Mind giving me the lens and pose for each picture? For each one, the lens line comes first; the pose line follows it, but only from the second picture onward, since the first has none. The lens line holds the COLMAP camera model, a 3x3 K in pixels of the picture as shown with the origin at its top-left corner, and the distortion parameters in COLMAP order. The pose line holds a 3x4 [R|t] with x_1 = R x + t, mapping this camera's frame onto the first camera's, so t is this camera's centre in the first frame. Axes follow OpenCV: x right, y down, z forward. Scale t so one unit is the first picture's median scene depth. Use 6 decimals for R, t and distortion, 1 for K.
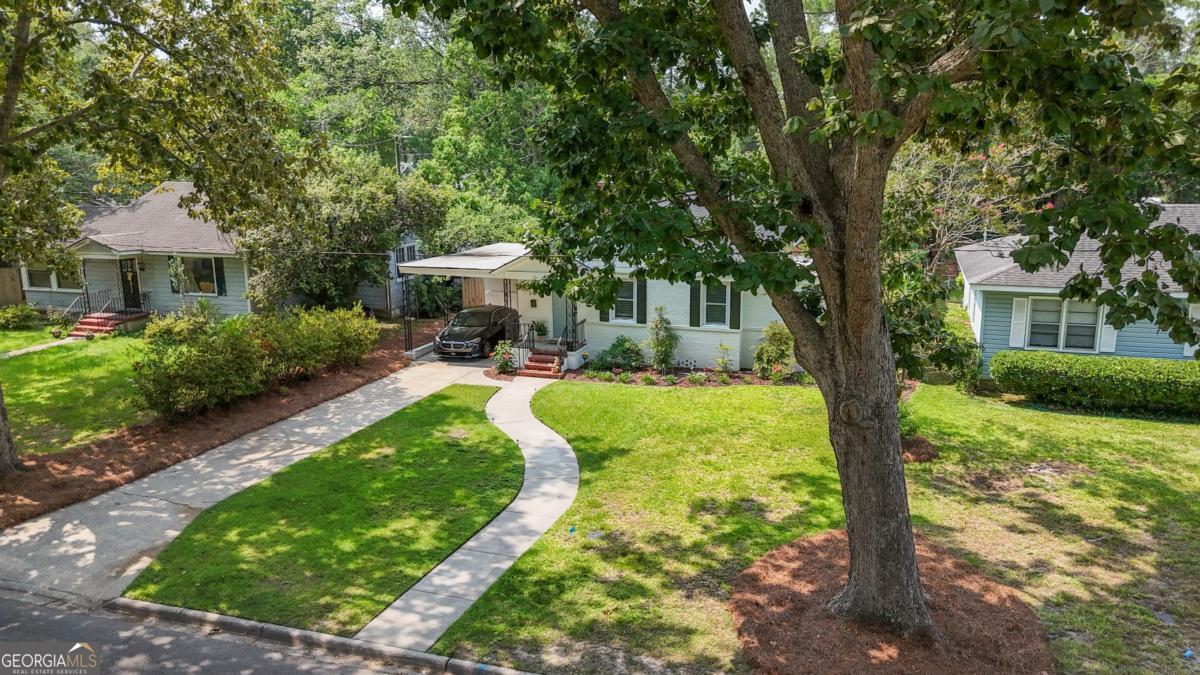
lens RADIAL K [[917.5, 0, 596.4], [0, 917.5, 340.0], [0, 0, 1]] dist [0.036038, -0.008306]
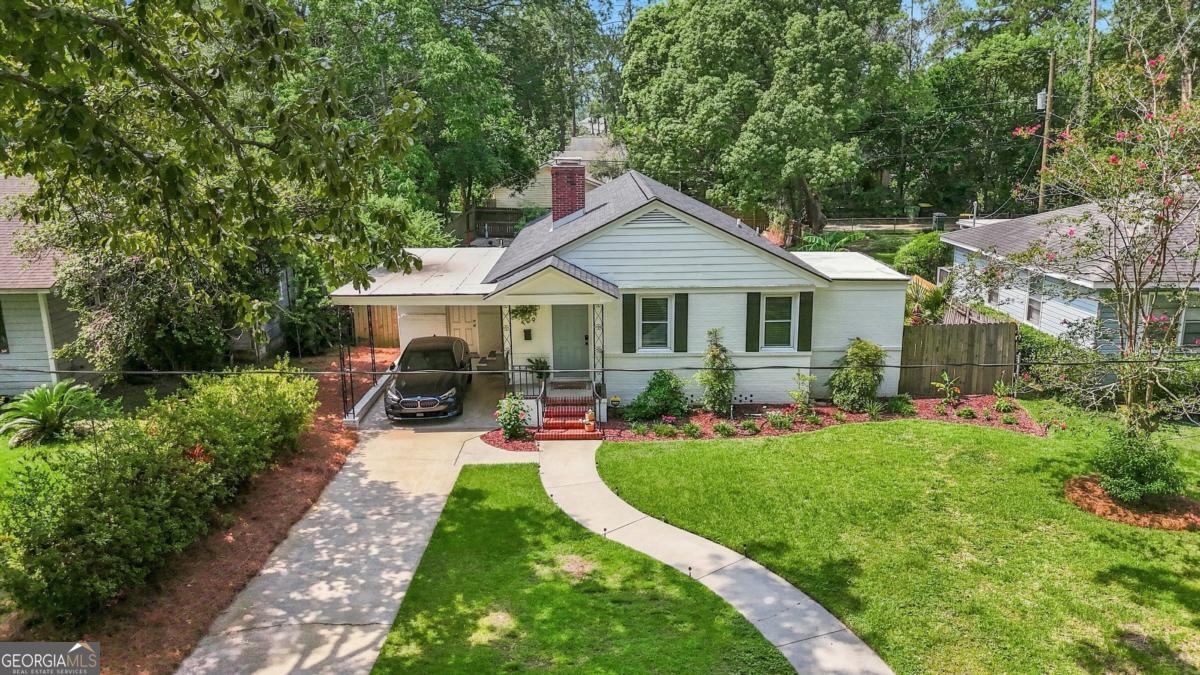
lens RADIAL K [[917.5, 0, 607.5], [0, 917.5, 334.2], [0, 0, 1]] dist [0.036038, -0.008306]
pose [[0.942472, -0.076546, 0.325404, -0.276740], [0.069943, 0.997039, 0.031960, -0.066905], [-0.326887, -0.007361, 0.945035, 0.321714]]
